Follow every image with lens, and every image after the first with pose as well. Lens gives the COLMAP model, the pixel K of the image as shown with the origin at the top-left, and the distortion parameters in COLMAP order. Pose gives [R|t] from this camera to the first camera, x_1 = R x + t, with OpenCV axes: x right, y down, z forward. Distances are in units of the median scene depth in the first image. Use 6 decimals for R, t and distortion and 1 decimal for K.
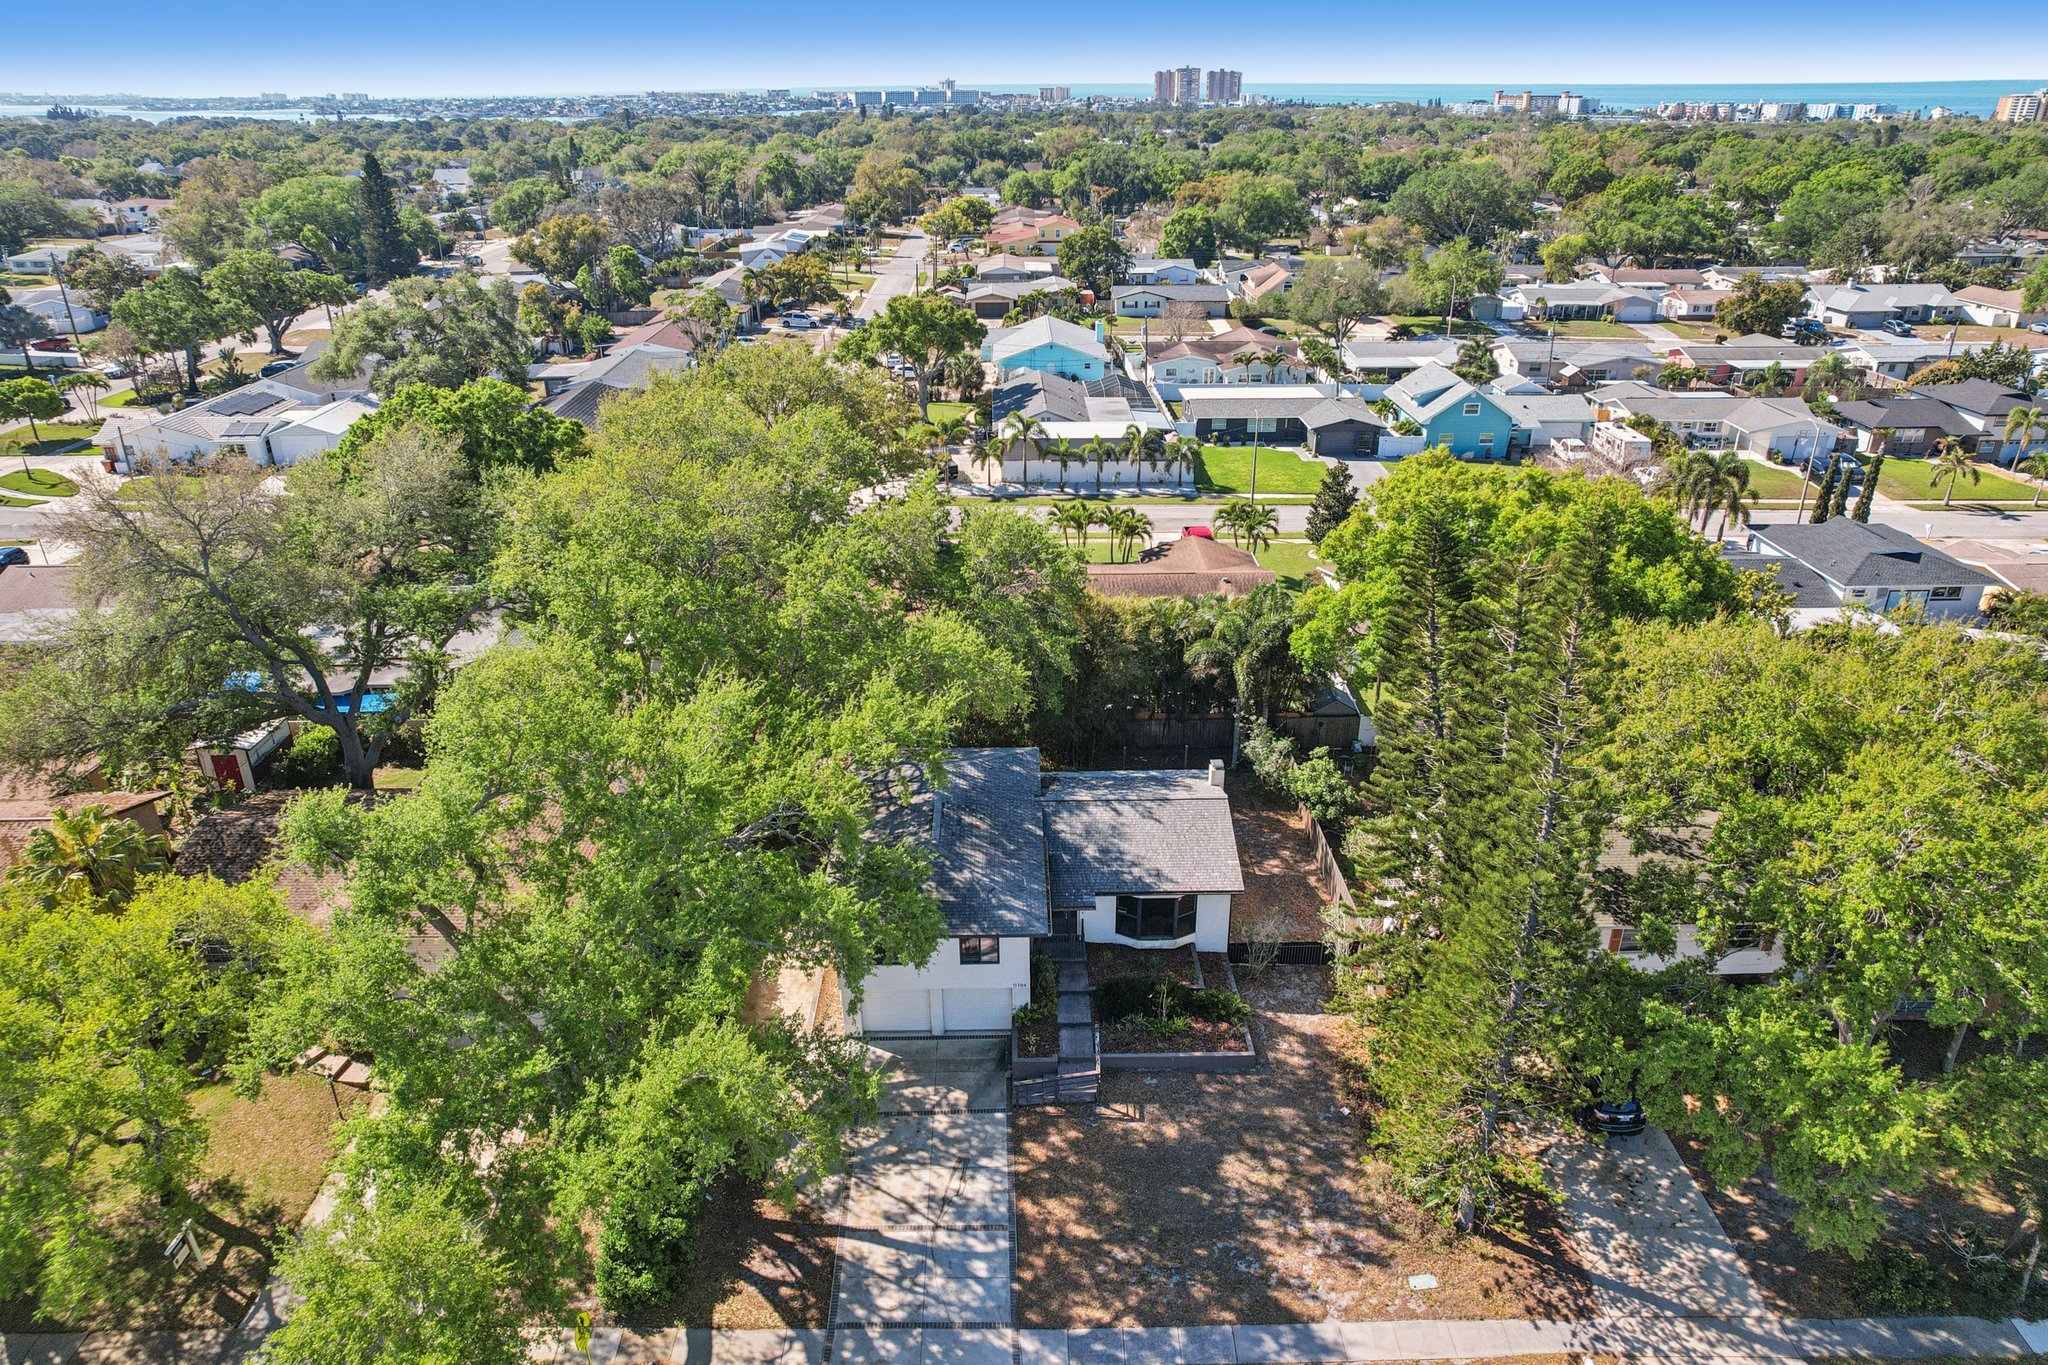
lens RADIAL K [[1328.5, 0, 1024.0], [0, 1328.5, 682.5], [0, 0, 1]] dist [-0.078816, 0.077357]
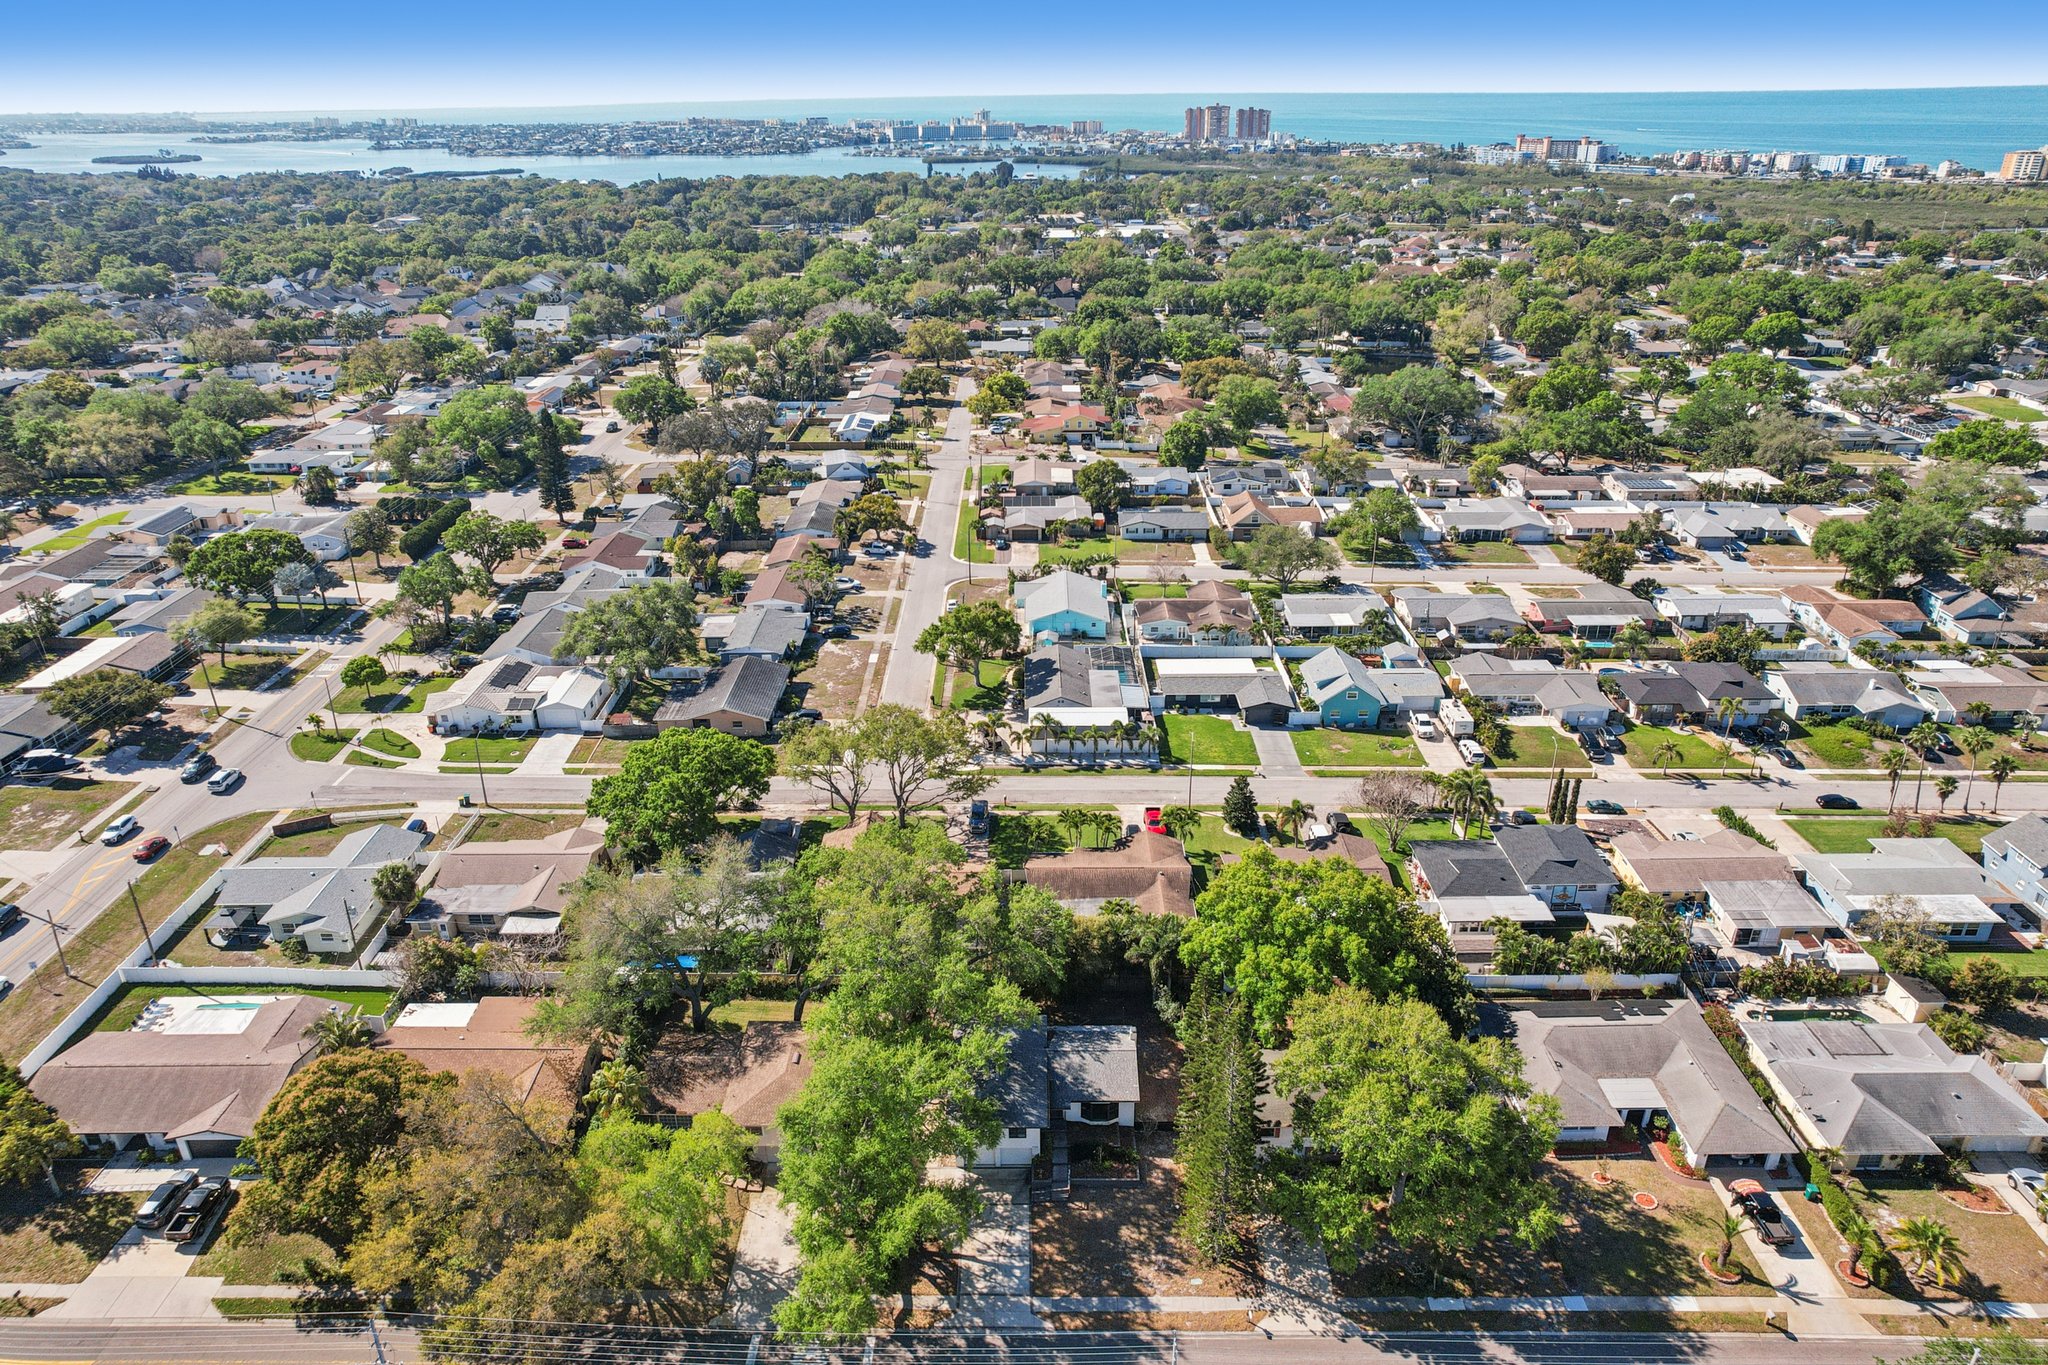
lens RADIAL K [[1335.7, 0, 1024.0], [0, 1335.7, 682.5], [0, 0, 1]] dist [-0.078283, 0.073897]
pose [[0.999705, 0.006014, -0.023519, 0.029539], [-0.006125, 0.999971, -0.004626, -0.616529], [0.023491, 0.004768, 0.999713, -1.404376]]
